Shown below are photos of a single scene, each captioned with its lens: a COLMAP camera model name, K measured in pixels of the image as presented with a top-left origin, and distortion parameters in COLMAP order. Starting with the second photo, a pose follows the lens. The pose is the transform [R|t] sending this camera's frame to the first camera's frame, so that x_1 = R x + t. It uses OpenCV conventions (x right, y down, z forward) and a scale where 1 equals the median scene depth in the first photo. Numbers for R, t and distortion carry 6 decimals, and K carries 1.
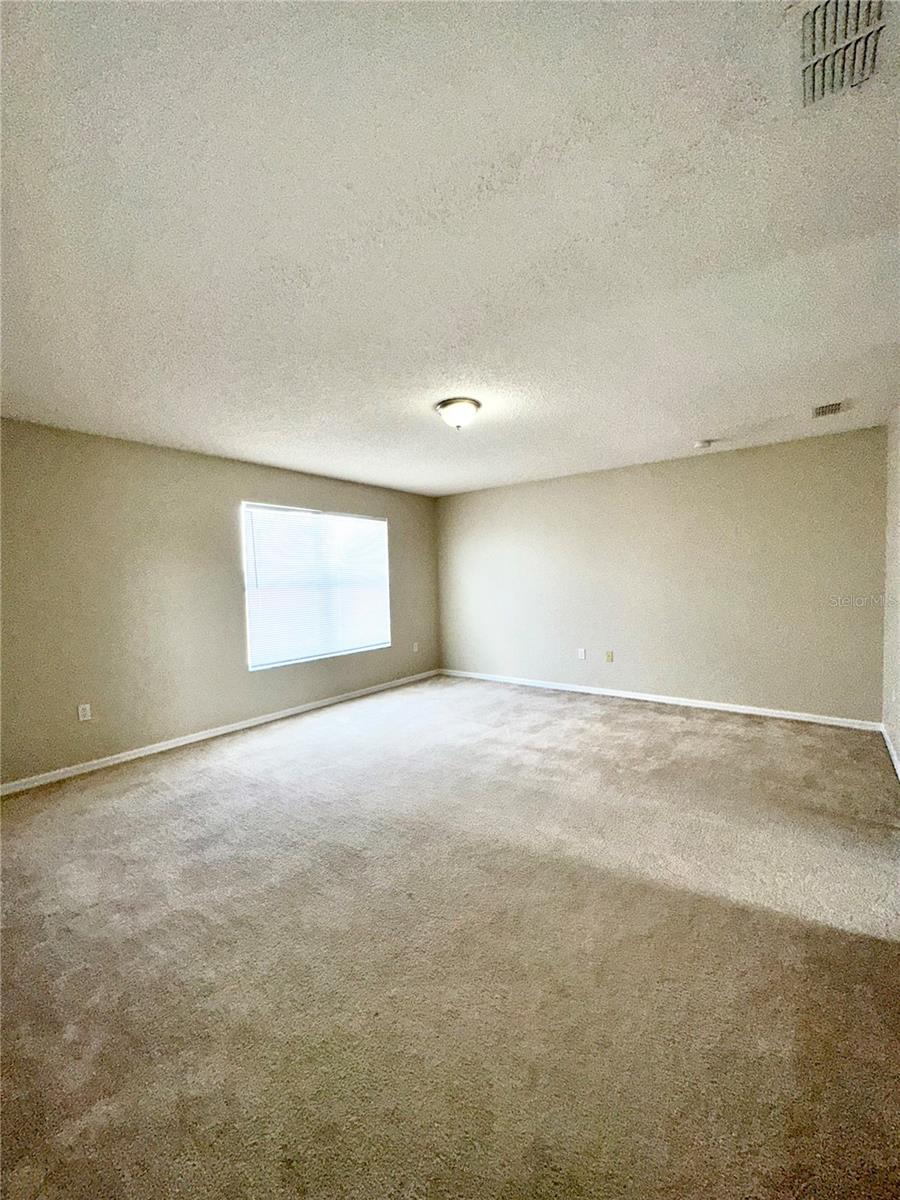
lens RADIAL K [[476.1, 0, 450.7], [0, 476.1, 595.4], [0, 0, 1]] dist [0.006242, 0.000083]
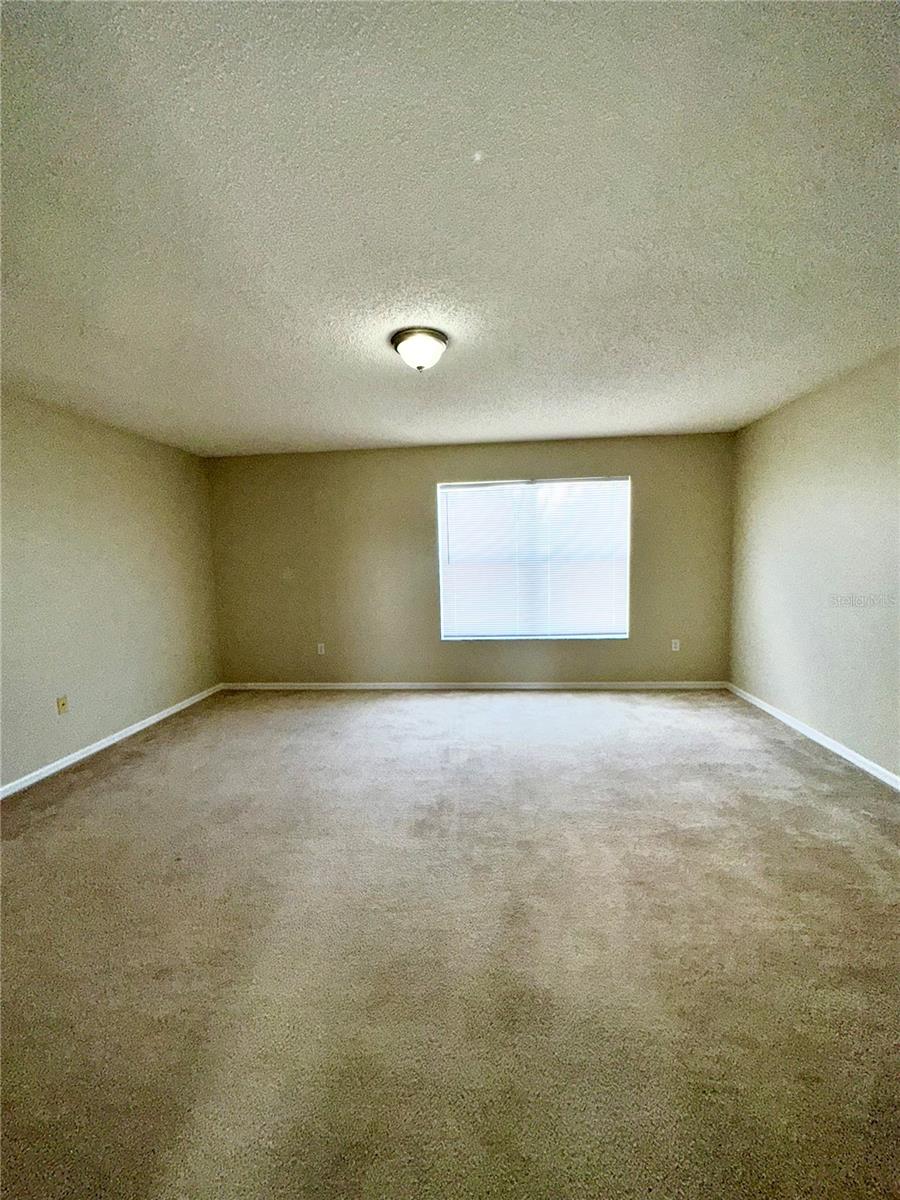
lens RADIAL K [[476.1, 0, 441.5], [0, 476.1, 593.0], [0, 0, 1]] dist [0.006242, 0.000083]
pose [[0.537888, 0.076128, -0.839572, 0.487789], [-0.017462, 0.996707, 0.079189, -0.035188], [0.842836, -0.027934, 0.537446, 0.411812]]
